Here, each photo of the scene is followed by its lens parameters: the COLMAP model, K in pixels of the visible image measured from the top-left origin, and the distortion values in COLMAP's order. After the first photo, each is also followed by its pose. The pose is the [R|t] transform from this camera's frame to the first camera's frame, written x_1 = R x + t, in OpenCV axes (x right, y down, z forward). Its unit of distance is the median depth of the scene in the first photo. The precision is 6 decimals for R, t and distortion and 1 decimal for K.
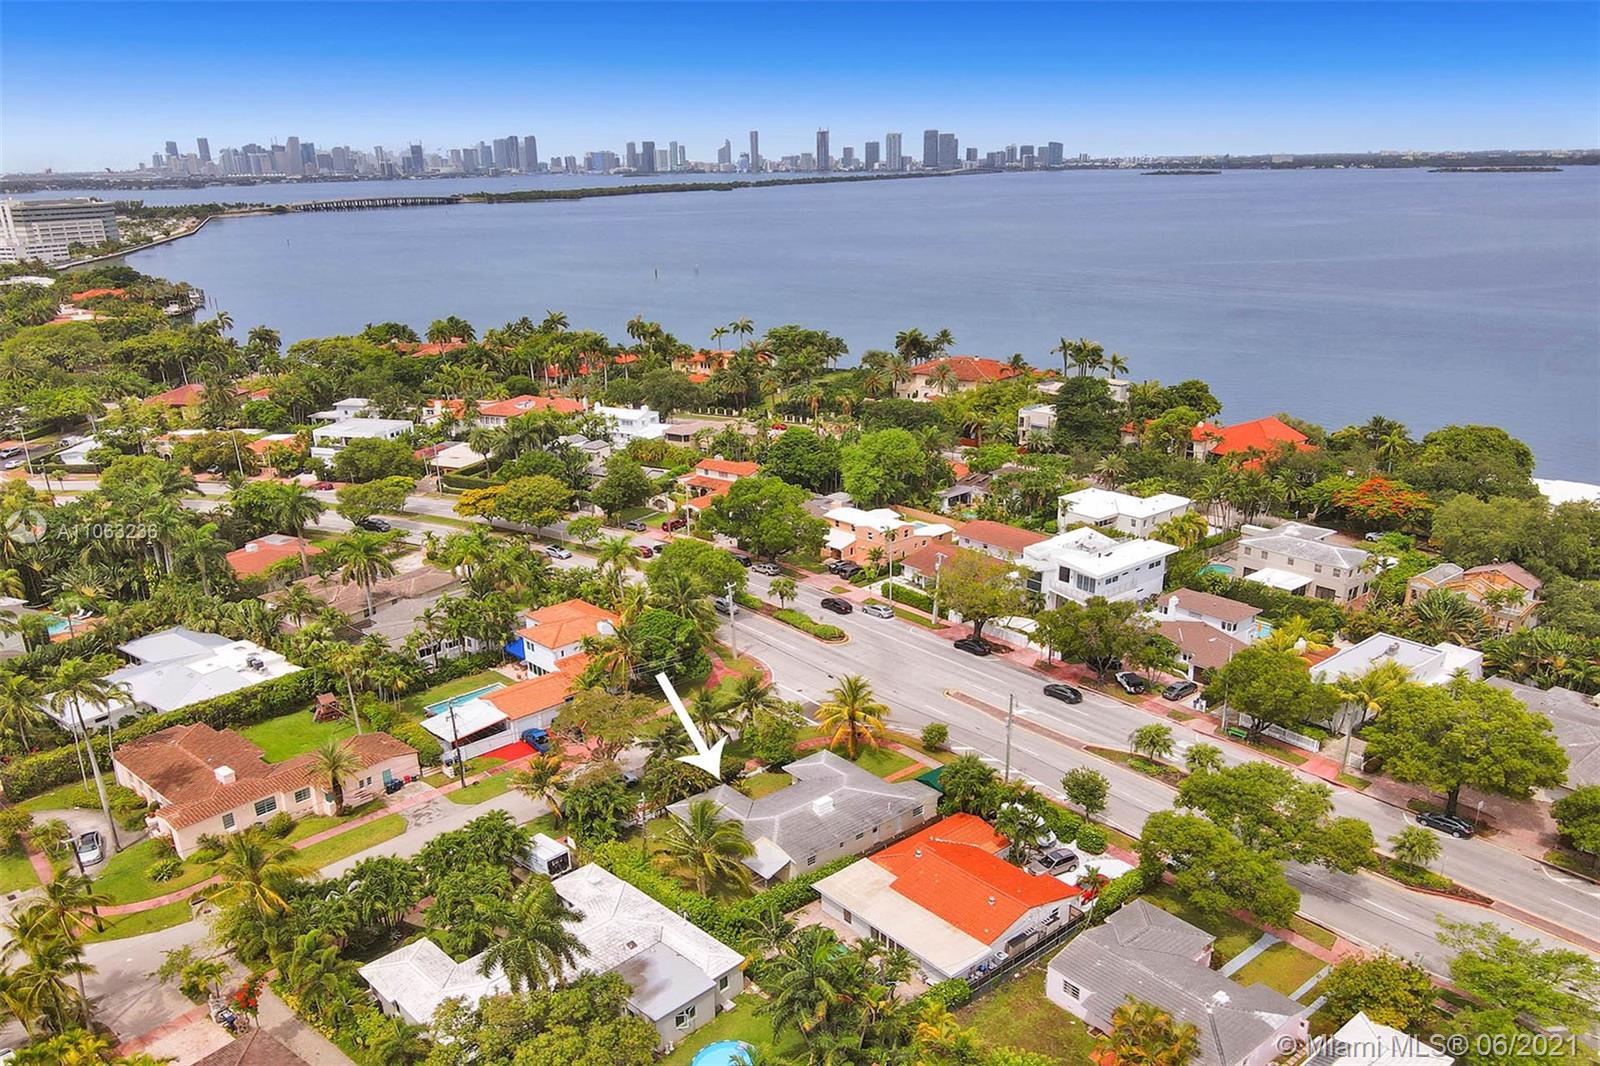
lens RADIAL K [[1197.1, 0, 800.0], [0, 1197.1, 533.0], [0, 0, 1]] dist [0.009856, 0.005127]
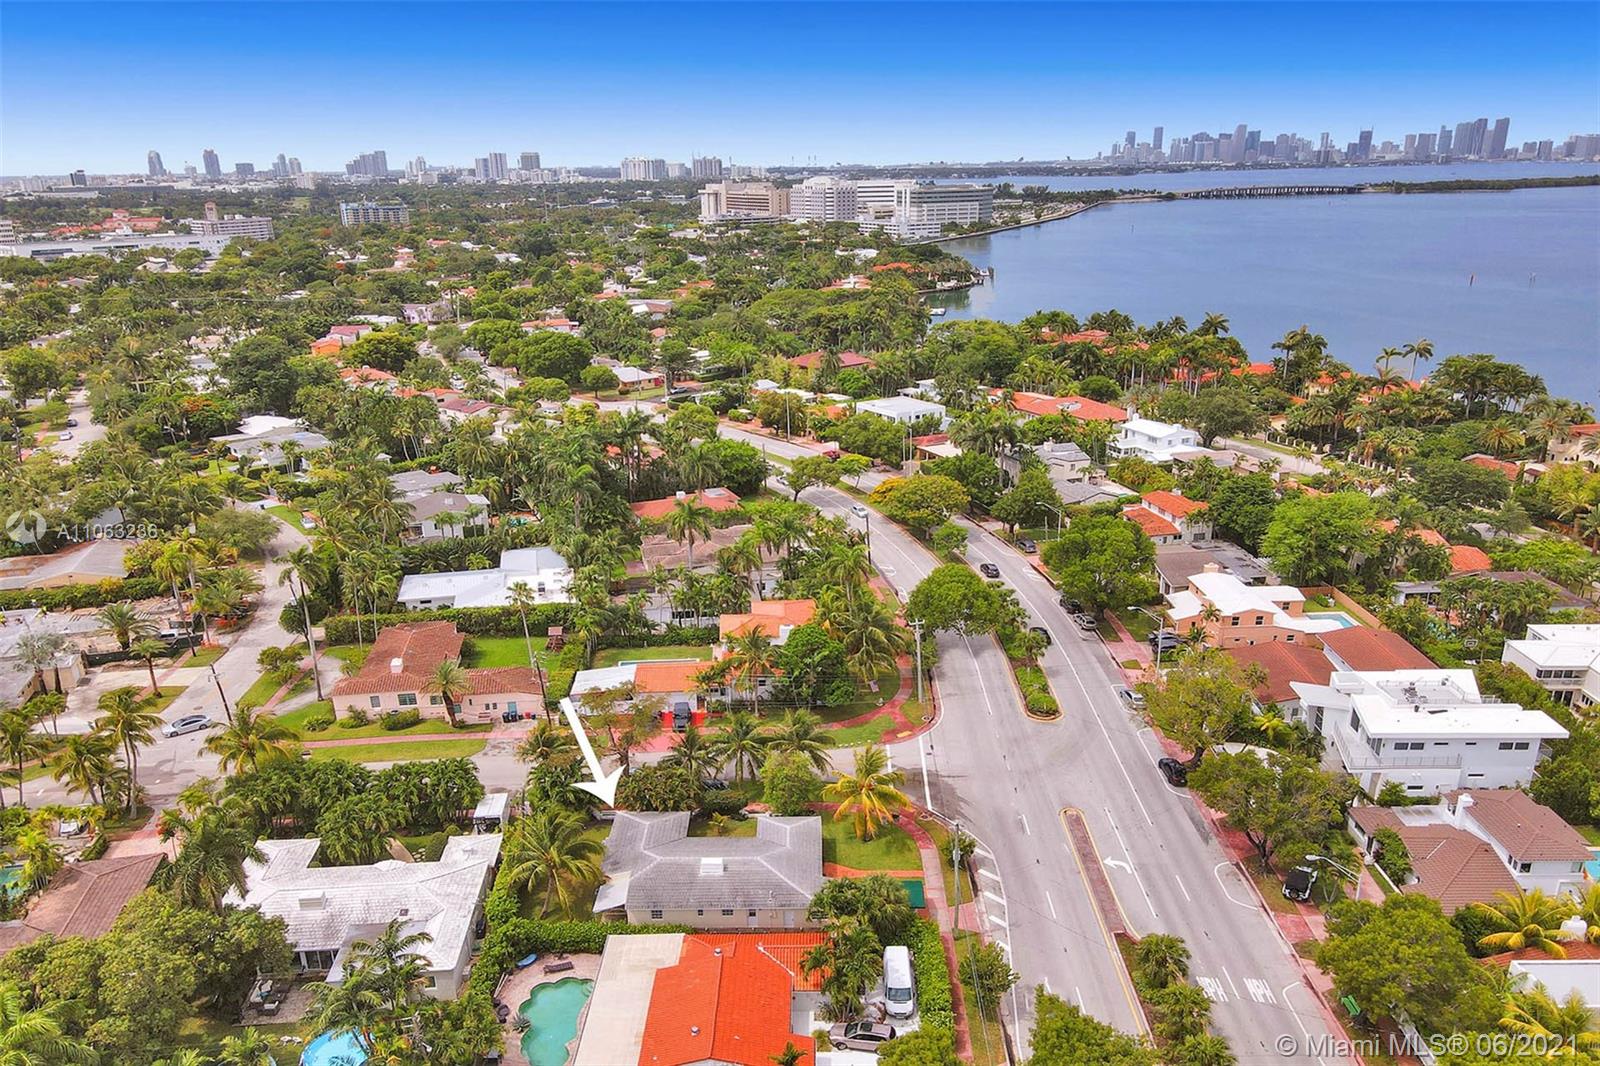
lens RADIAL K [[1197.1, 0, 800.0], [0, 1197.1, 533.0], [0, 0, 1]] dist [0.009856, 0.005127]
pose [[0.767290, 0.194523, -0.611087, 0.376634], [-0.188778, 0.979177, 0.074663, -0.066978], [0.612886, 0.058071, 0.788034, 0.194777]]
